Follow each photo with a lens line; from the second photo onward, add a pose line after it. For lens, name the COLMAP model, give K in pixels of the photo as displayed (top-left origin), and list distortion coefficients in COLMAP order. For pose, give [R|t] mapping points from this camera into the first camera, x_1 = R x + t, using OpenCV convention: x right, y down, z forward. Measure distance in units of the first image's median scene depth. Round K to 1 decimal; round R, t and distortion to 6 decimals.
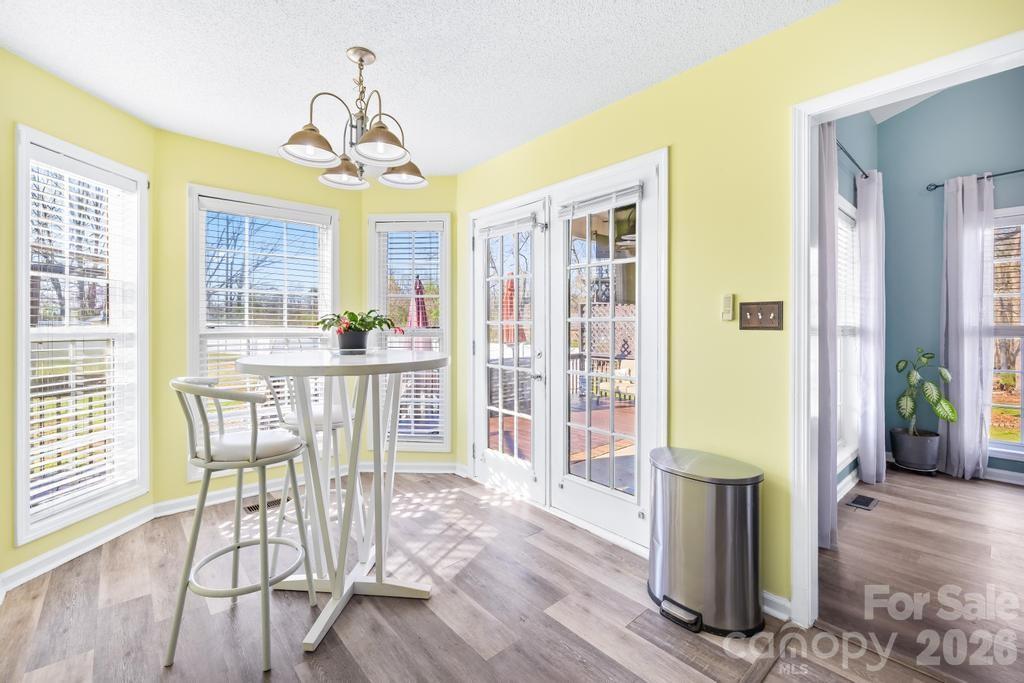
lens RADIAL K [[436.7, 0, 502.1], [0, 436.7, 324.5], [0, 0, 1]] dist [-0.001932, -0.000337]
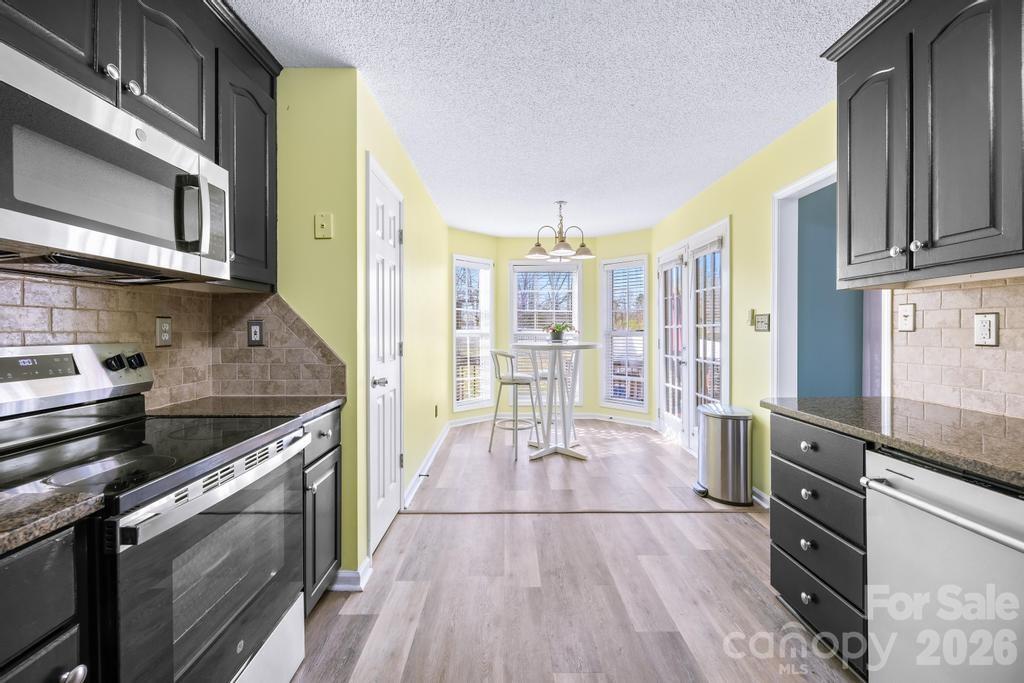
lens RADIAL K [[429.7, 0, 506.7], [0, 429.7, 334.9], [0, 0, 1]] dist [-0.000465, -0.000329]
pose [[0.754545, 0.005464, -0.656226, 0.786989], [0.004252, 0.999904, 0.013214, 0.000781], [0.656235, -0.012761, 0.754449, -0.700774]]
